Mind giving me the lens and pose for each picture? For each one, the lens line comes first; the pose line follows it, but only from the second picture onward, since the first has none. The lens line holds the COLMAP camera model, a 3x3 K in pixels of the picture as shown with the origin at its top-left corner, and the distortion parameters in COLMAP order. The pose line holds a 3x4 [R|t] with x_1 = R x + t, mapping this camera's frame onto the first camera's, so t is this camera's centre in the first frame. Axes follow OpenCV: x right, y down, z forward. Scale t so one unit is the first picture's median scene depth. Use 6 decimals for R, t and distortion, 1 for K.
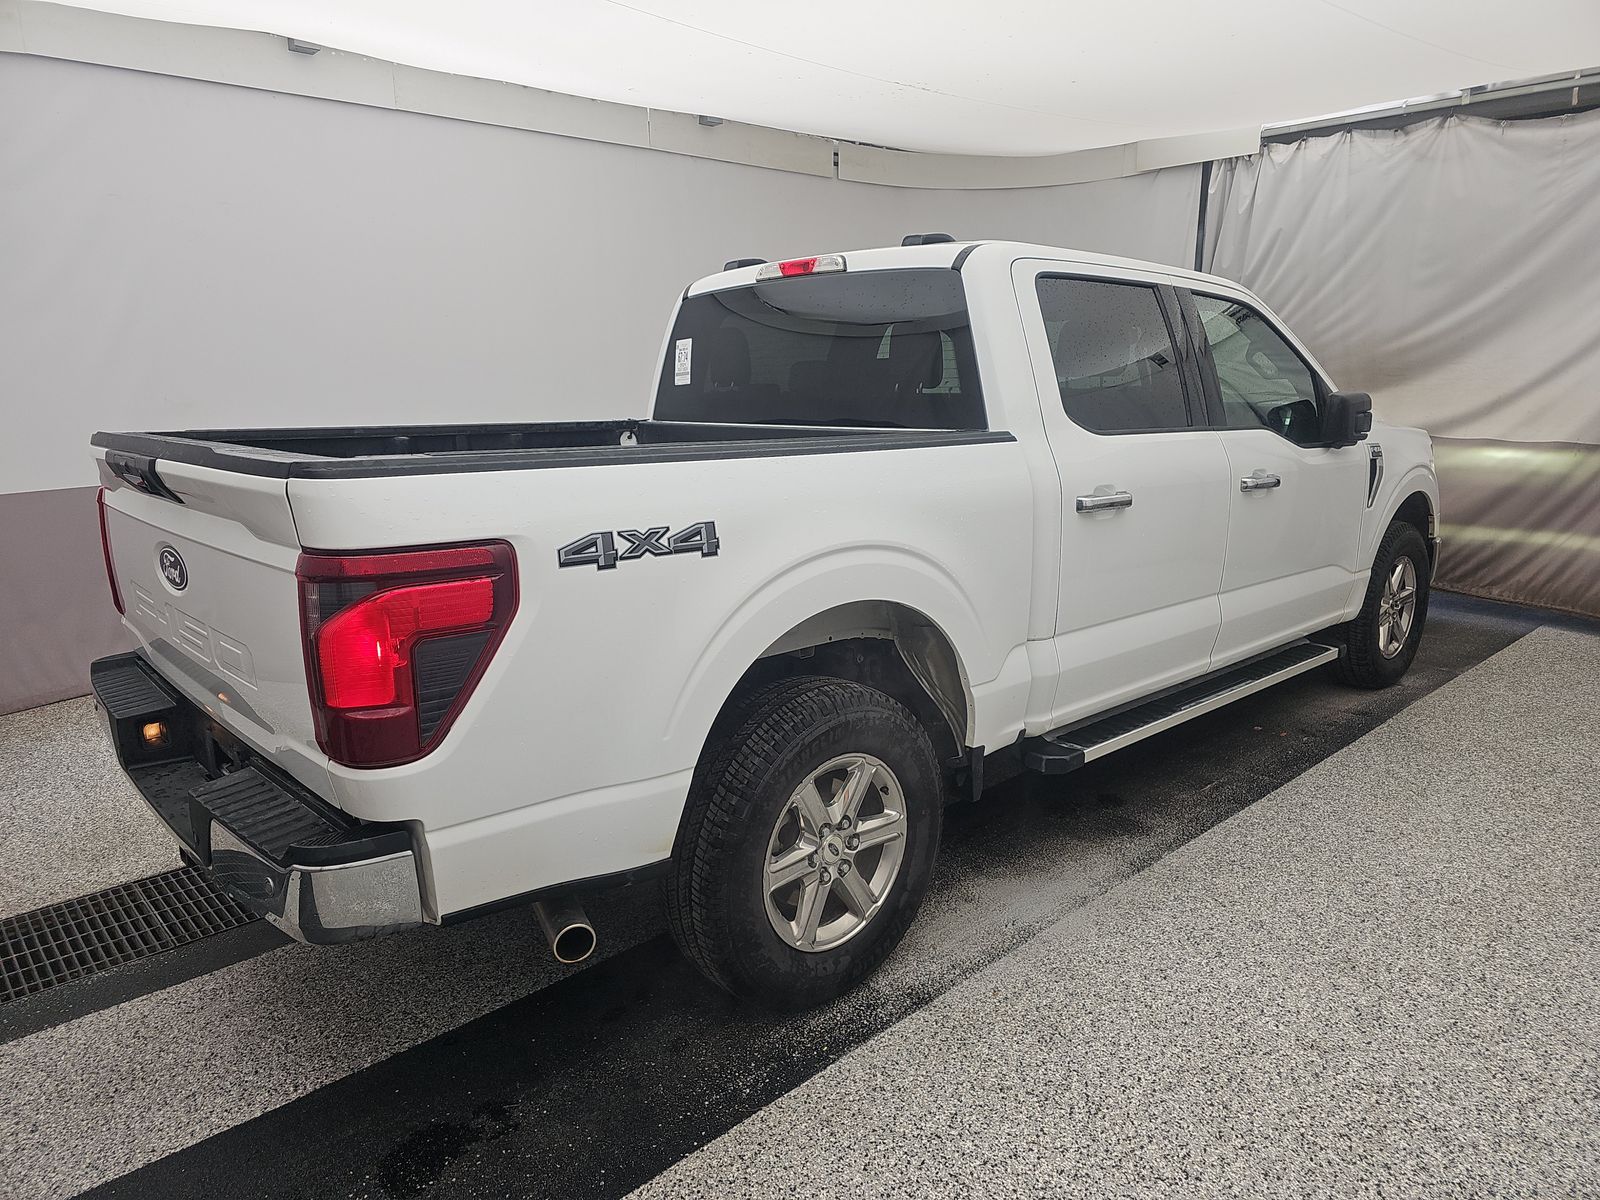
lens RADIAL K [[1058.5, 0, 793.7], [0, 1058.5, 593.6], [0, 0, 1]] dist [0.047021, -0.041933]
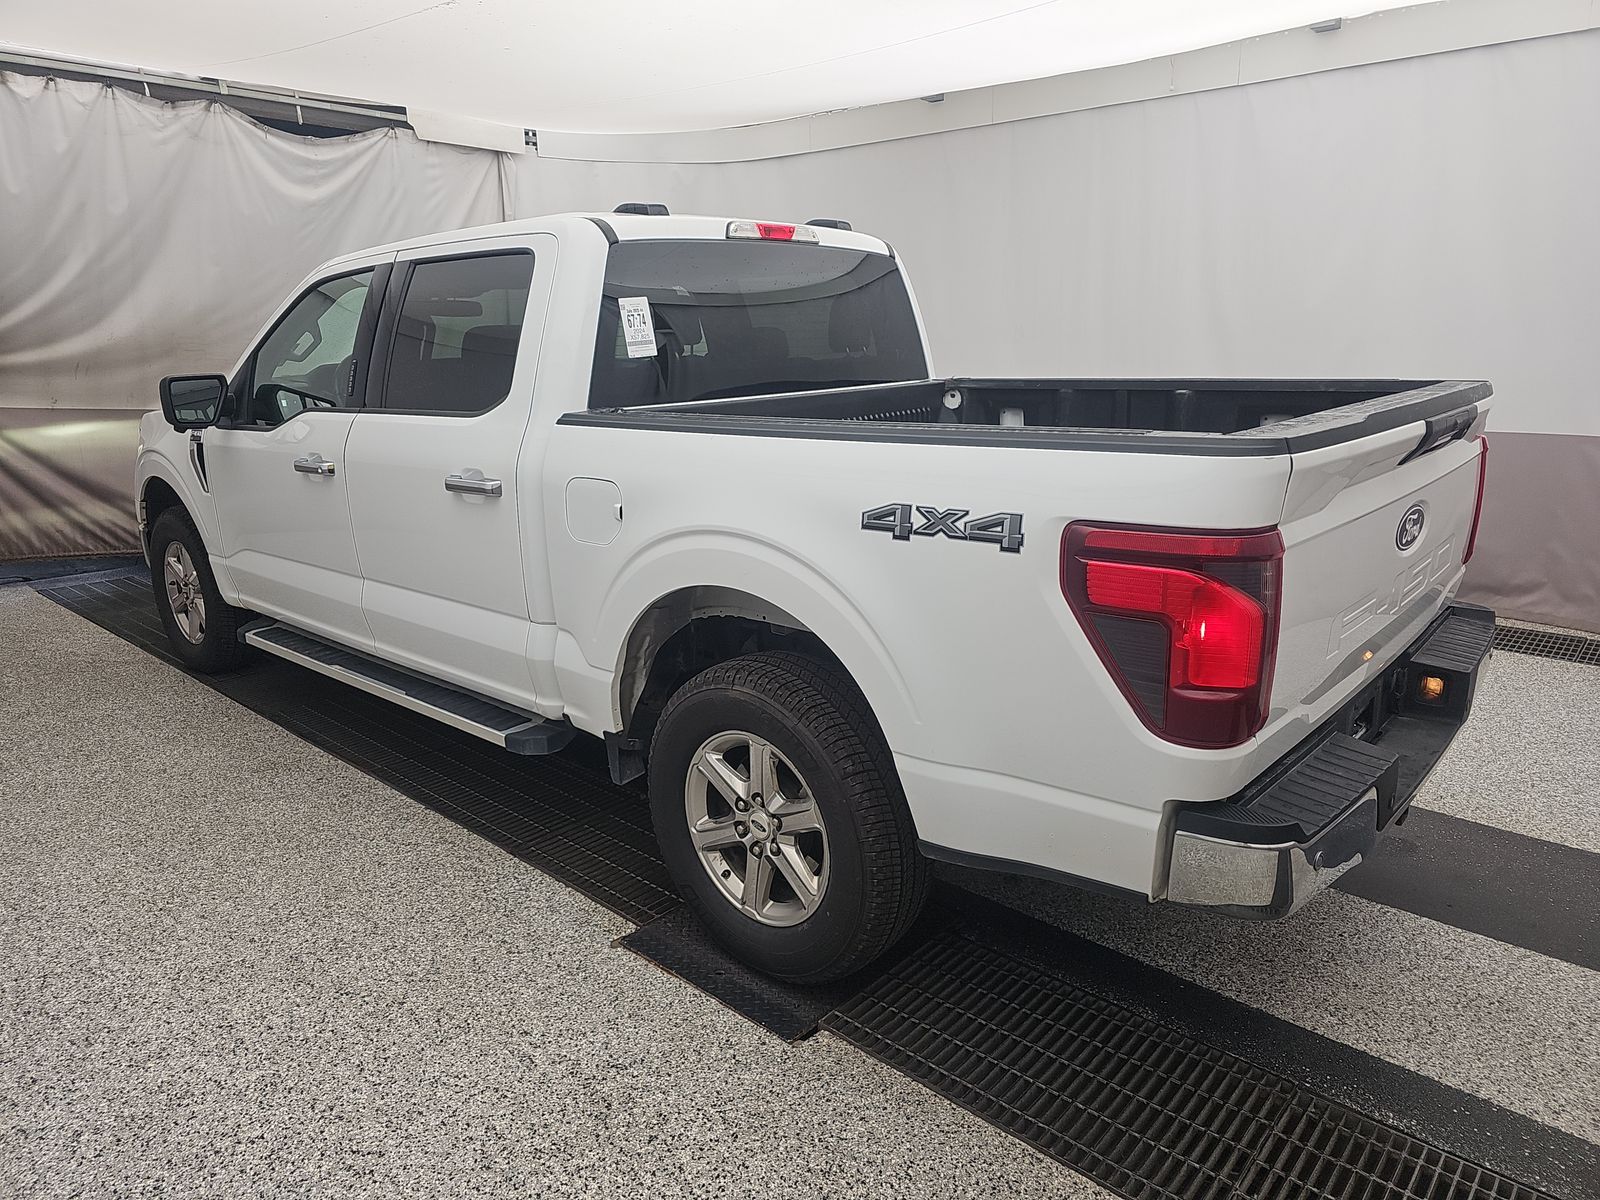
lens RADIAL K [[1058.5, 0, 793.7], [0, 1058.5, 593.6], [0, 0, 1]] dist [0.047021, -0.041933]
pose [[0.083078, 0.197322, -0.976812, 0.863551], [-0.169478, 0.968720, 0.181273, -0.145802], [0.982026, 0.150488, 0.113921, 0.797434]]
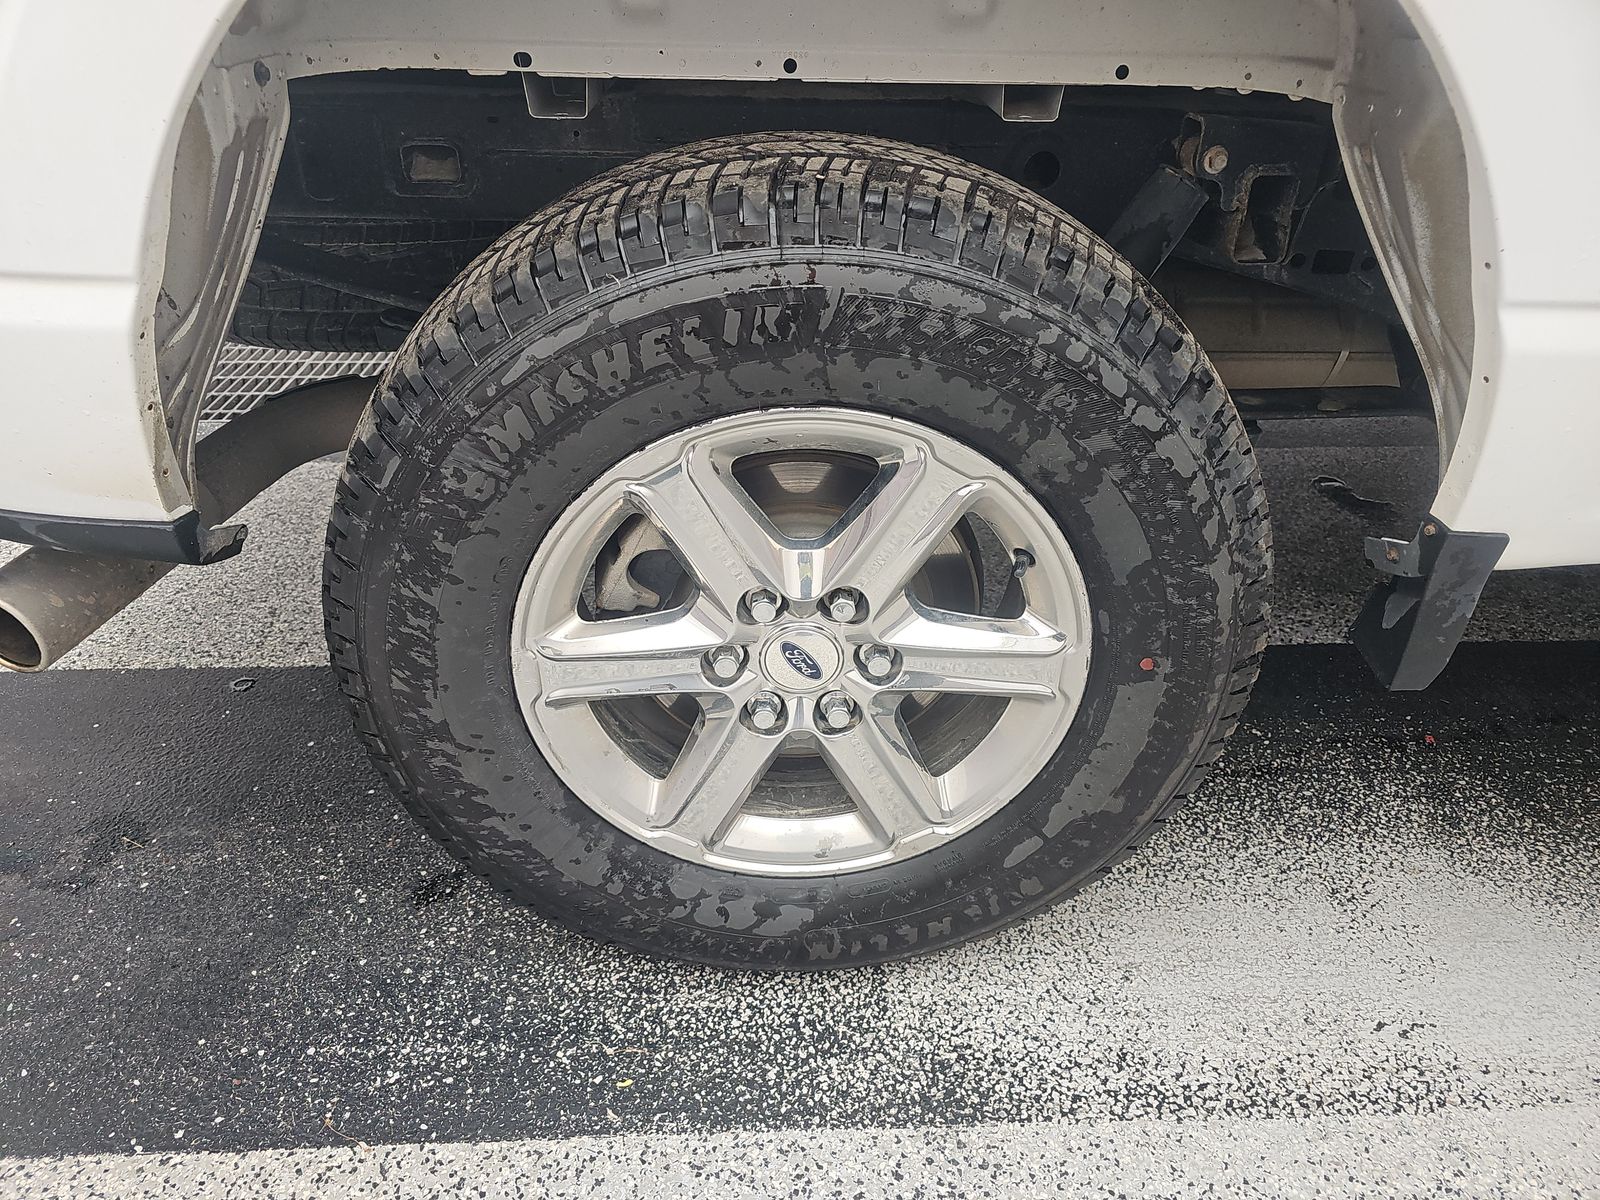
lens RADIAL K [[1058.5, 0, 793.7], [0, 1058.5, 593.6], [0, 0, 1]] dist [0.047021, -0.041933]
pose [[0.757183, 0.367445, -0.540054, 0.195614], [-0.145828, 0.901002, 0.408570, 0.067659], [0.636717, -0.230607, 0.735807, 0.662571]]
